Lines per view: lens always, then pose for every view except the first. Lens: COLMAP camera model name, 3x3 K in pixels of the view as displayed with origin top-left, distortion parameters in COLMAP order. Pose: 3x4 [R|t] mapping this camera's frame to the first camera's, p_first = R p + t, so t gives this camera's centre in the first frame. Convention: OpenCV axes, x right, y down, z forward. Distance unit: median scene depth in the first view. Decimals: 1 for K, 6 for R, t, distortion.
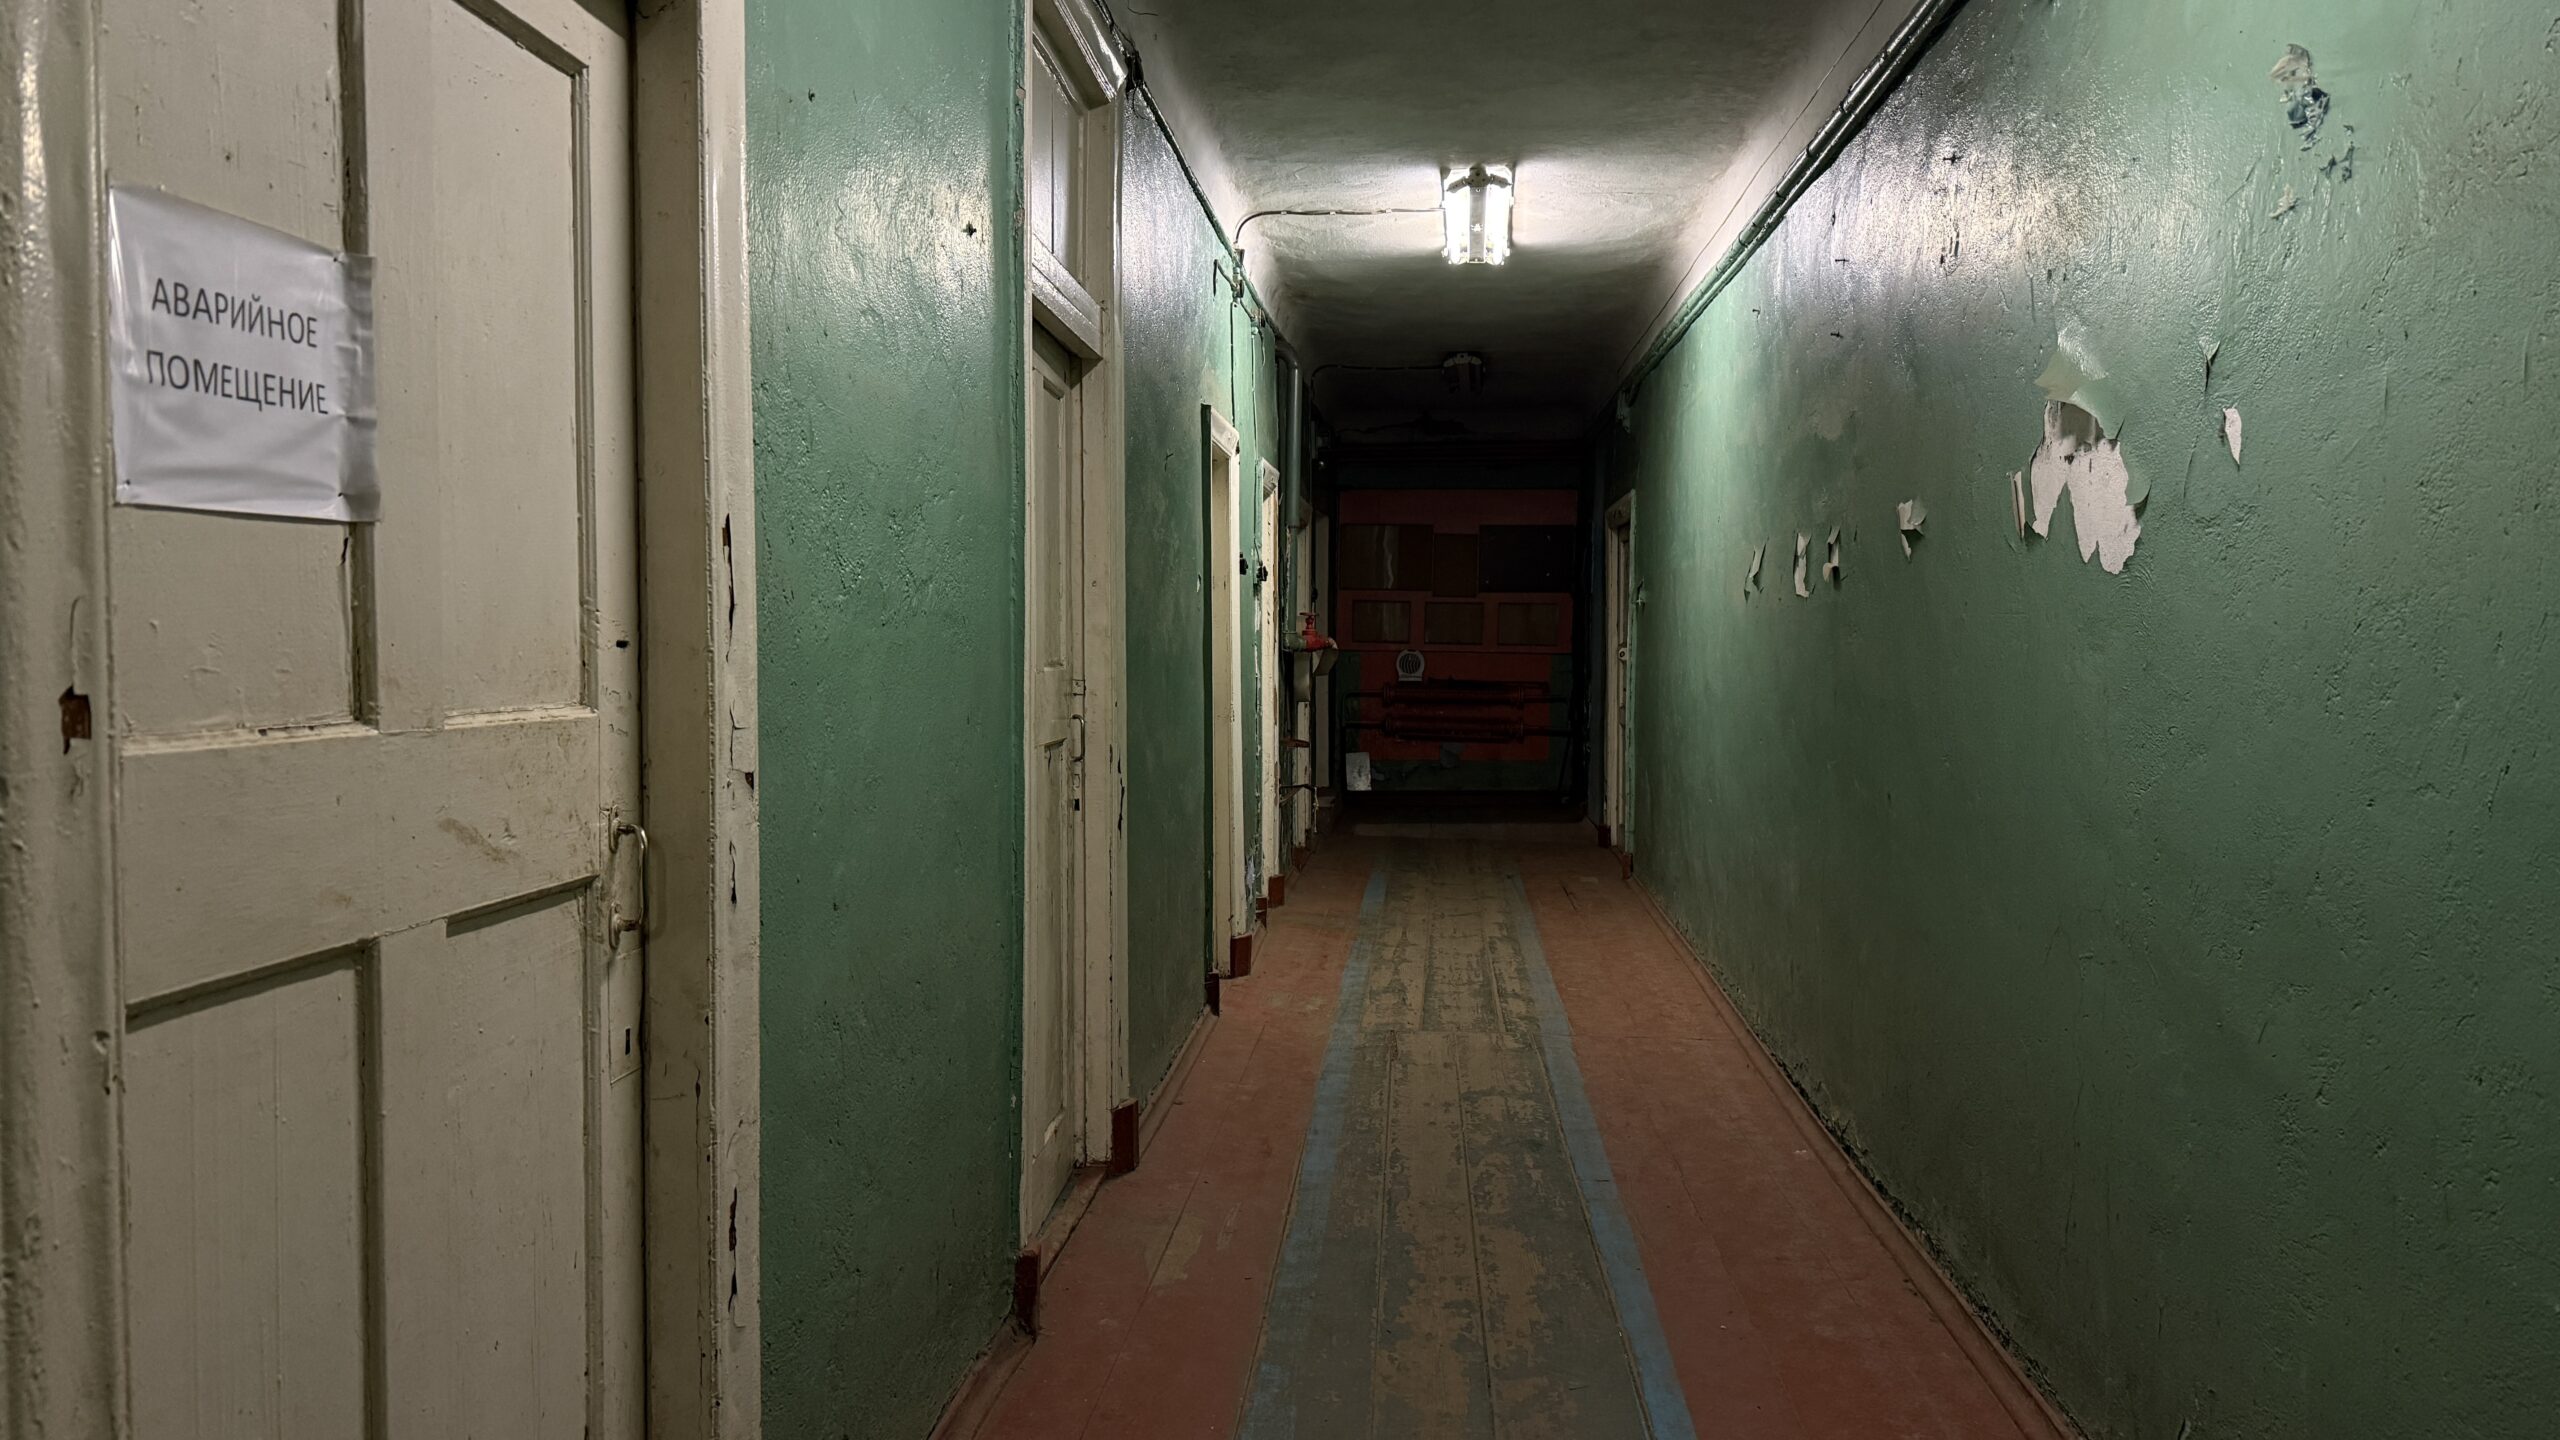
lens RADIAL K [[1772.9, 0, 1261.9], [0, 1772.9, 736.5], [0, 0, 1]] dist [0.157717, -0.259882]
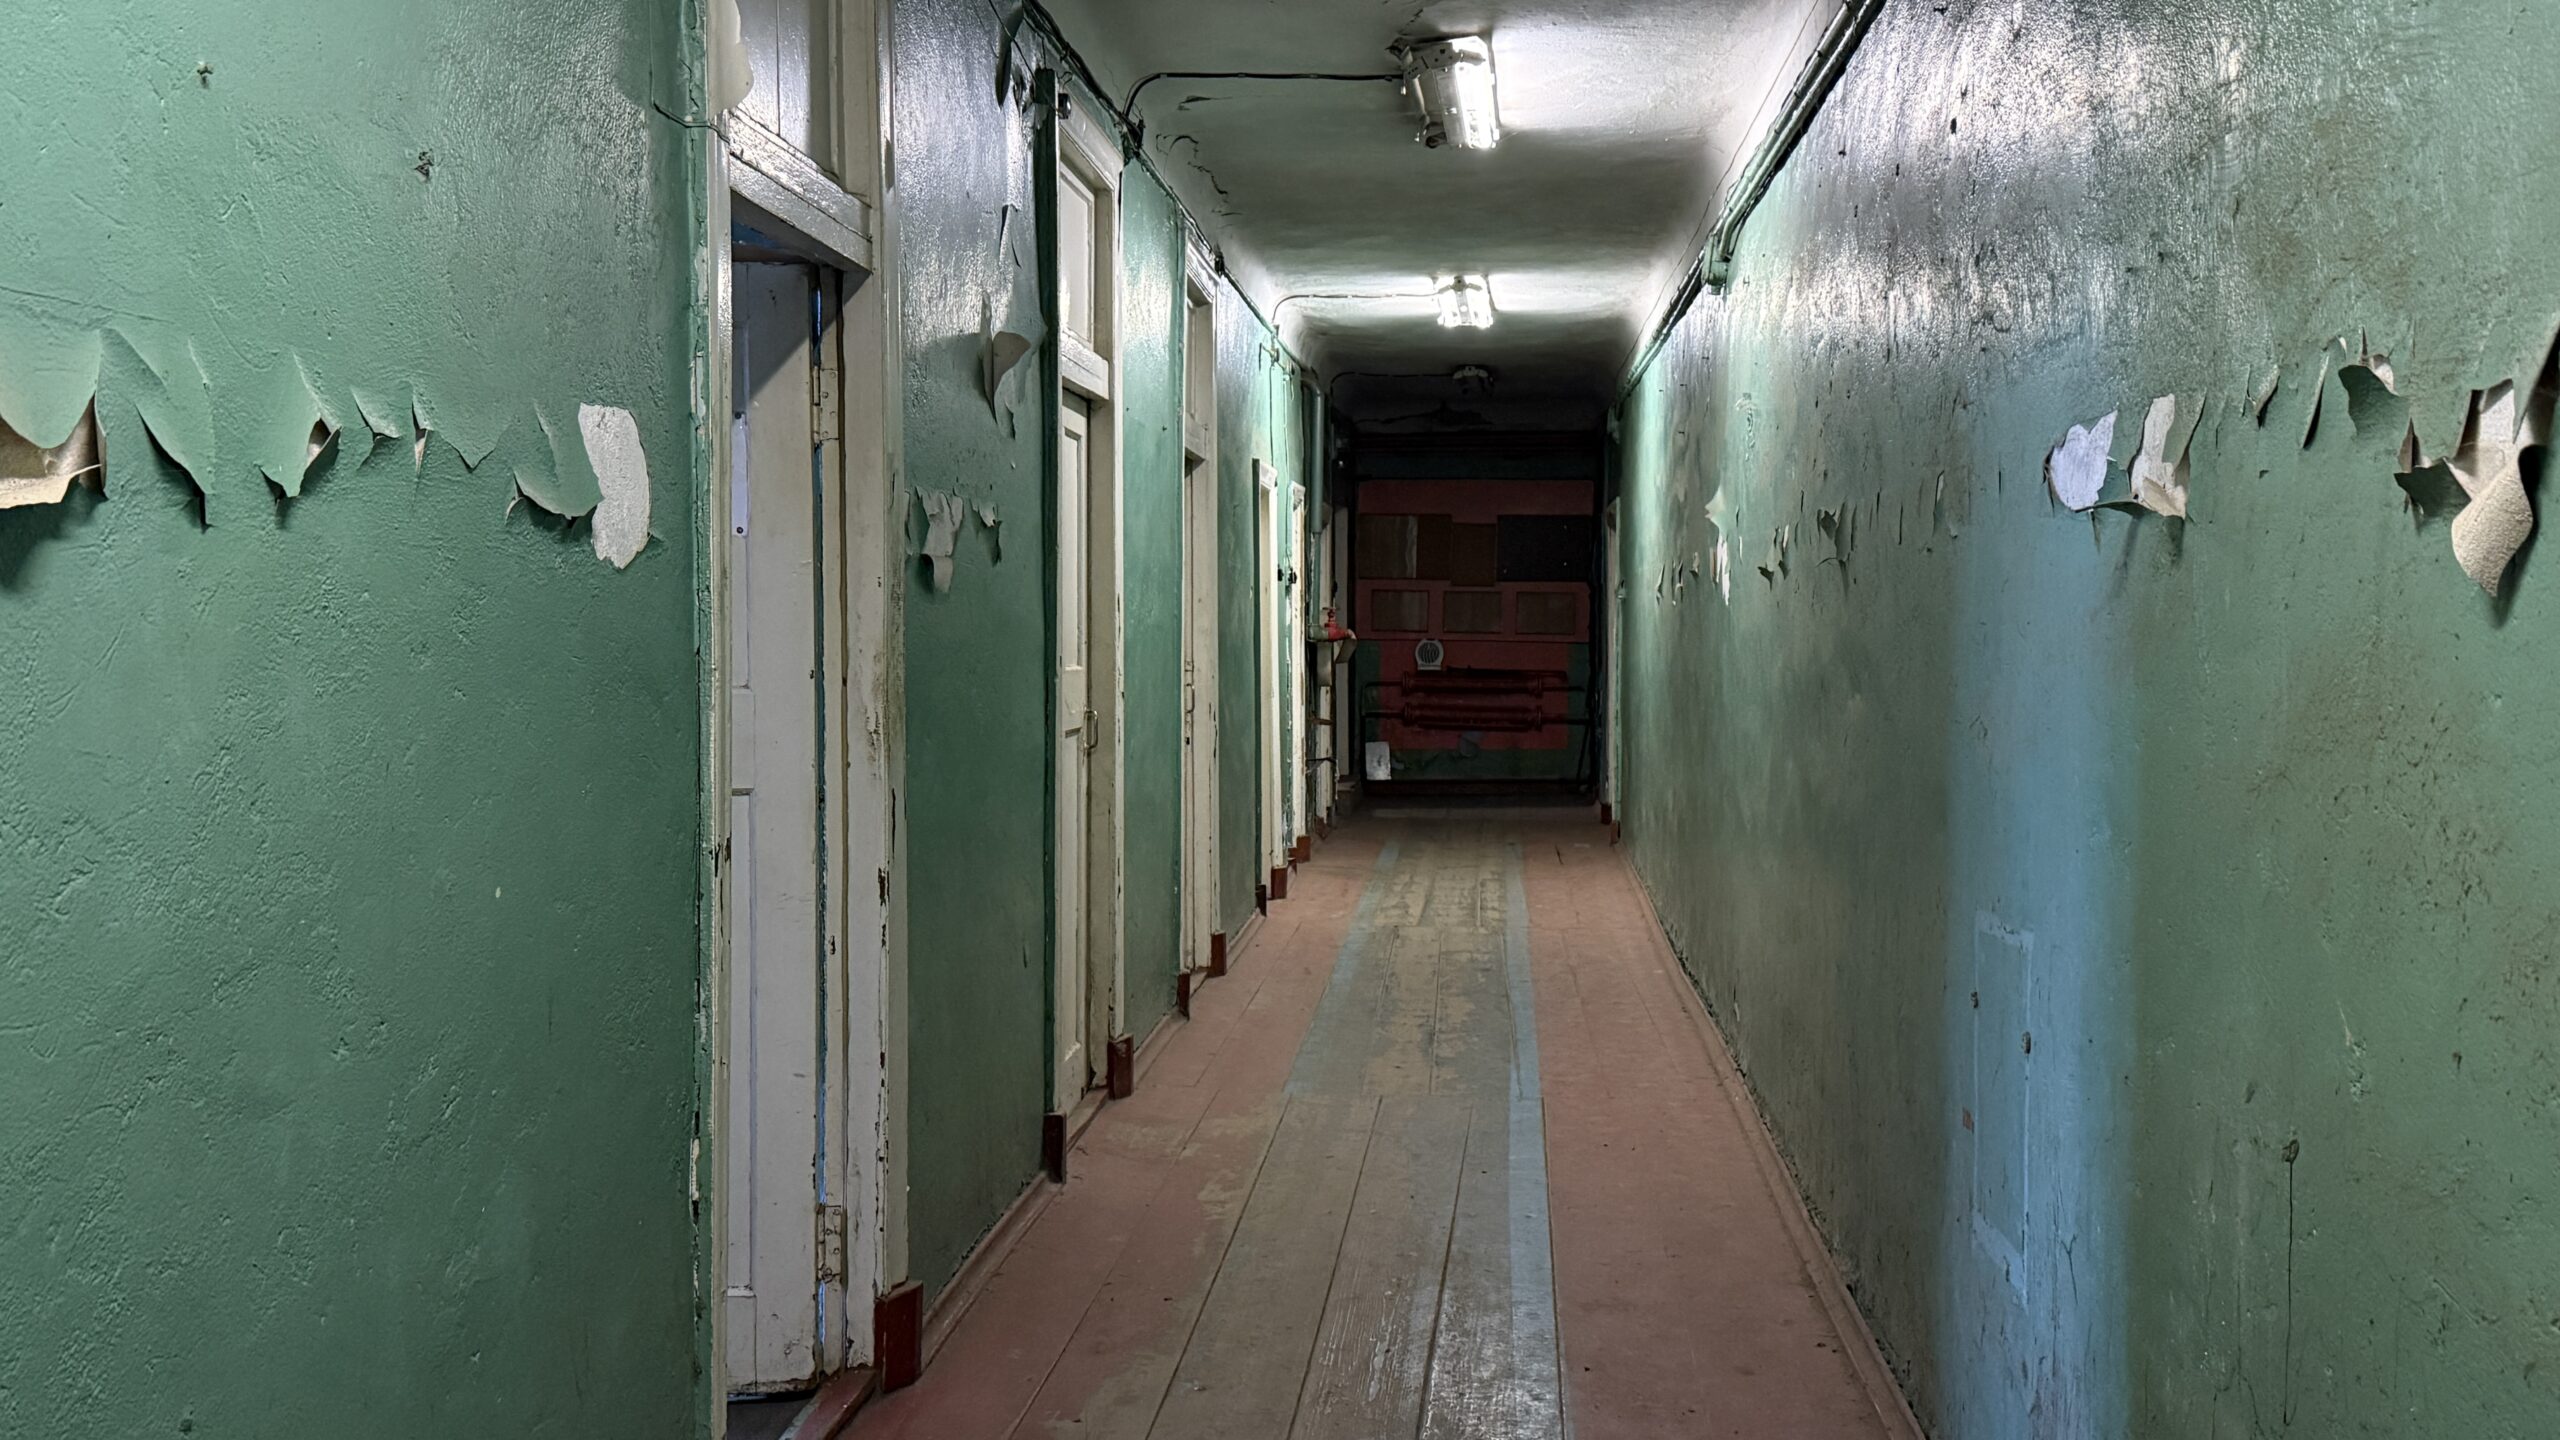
lens RADIAL K [[1772.9, 0, 1261.9], [0, 1772.9, 736.5], [0, 0, 1]] dist [0.157717, -0.259882]
pose [[0.999936, -0.002825, -0.010933, -0.006849], [0.002888, 0.999979, 0.005716, 0.008198], [0.010916, -0.005747, 0.999924, -0.182099]]
